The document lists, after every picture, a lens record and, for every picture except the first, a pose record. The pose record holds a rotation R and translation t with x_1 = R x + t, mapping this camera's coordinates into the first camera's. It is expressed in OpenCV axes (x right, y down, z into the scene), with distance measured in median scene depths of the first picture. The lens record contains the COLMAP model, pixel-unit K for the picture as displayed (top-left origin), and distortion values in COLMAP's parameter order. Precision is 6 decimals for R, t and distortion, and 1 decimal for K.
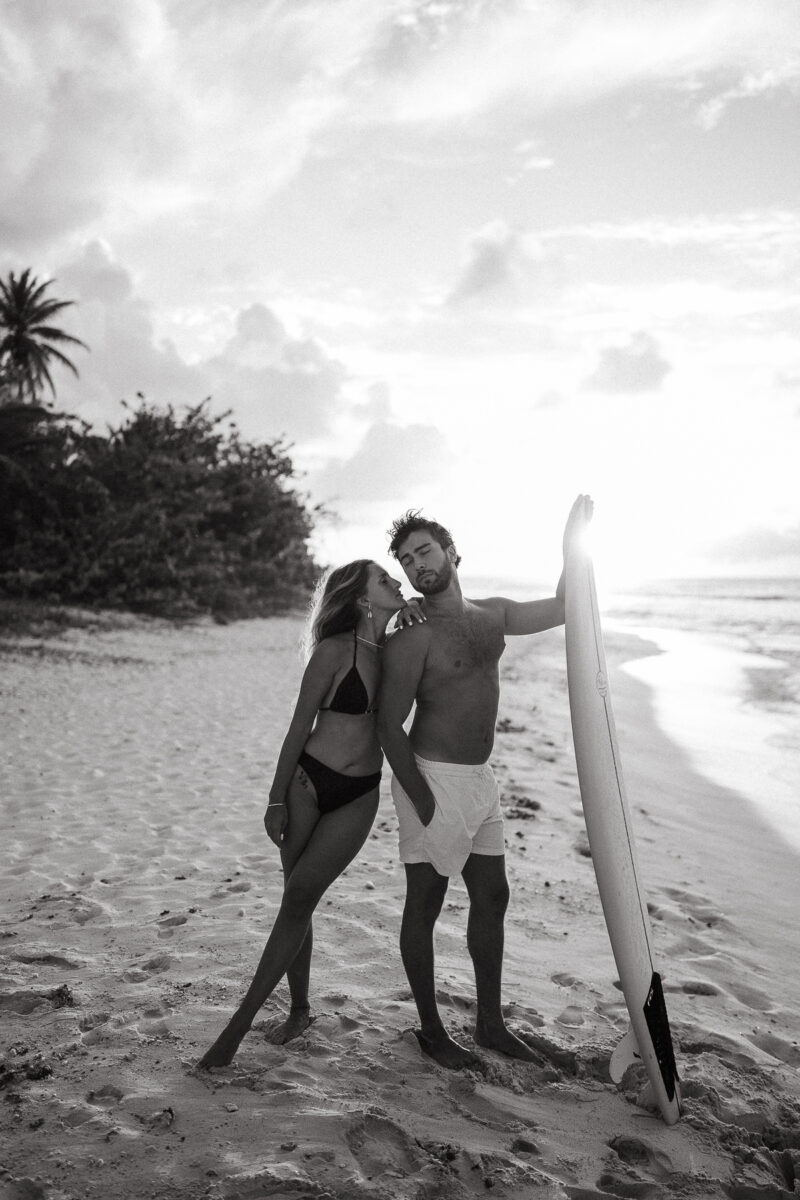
lens RADIAL K [[1122.3, 0, 400.6], [0, 1122.3, 603.1], [0, 0, 1]] dist [0.008611, 0.000000]
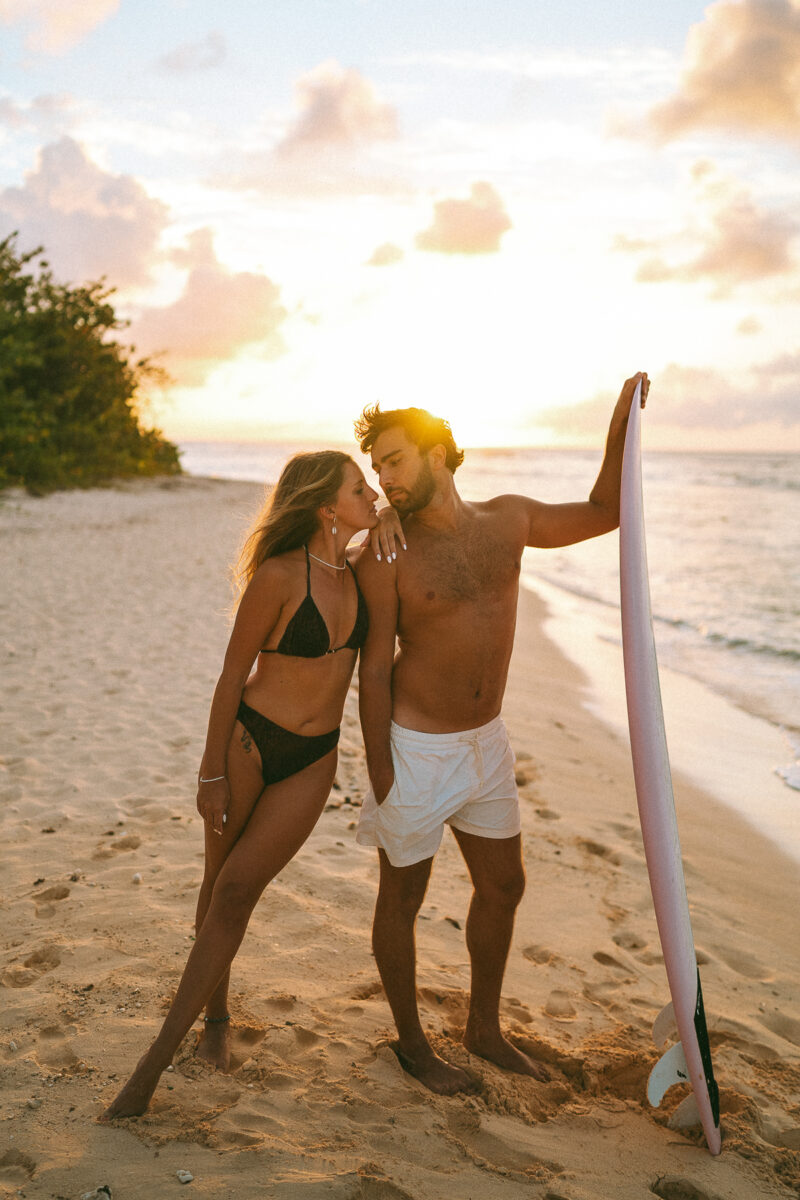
lens RADIAL K [[1208.5, 0, 405.7], [0, 1208.5, 595.3], [0, 0, 1]] dist [0.017709, 0.000000]
pose [[0.989650, -0.002838, 0.143477, -0.085486], [-0.011728, 0.994861, 0.100571, -0.027414], [-0.143025, -0.101213, 0.984530, 0.138111]]
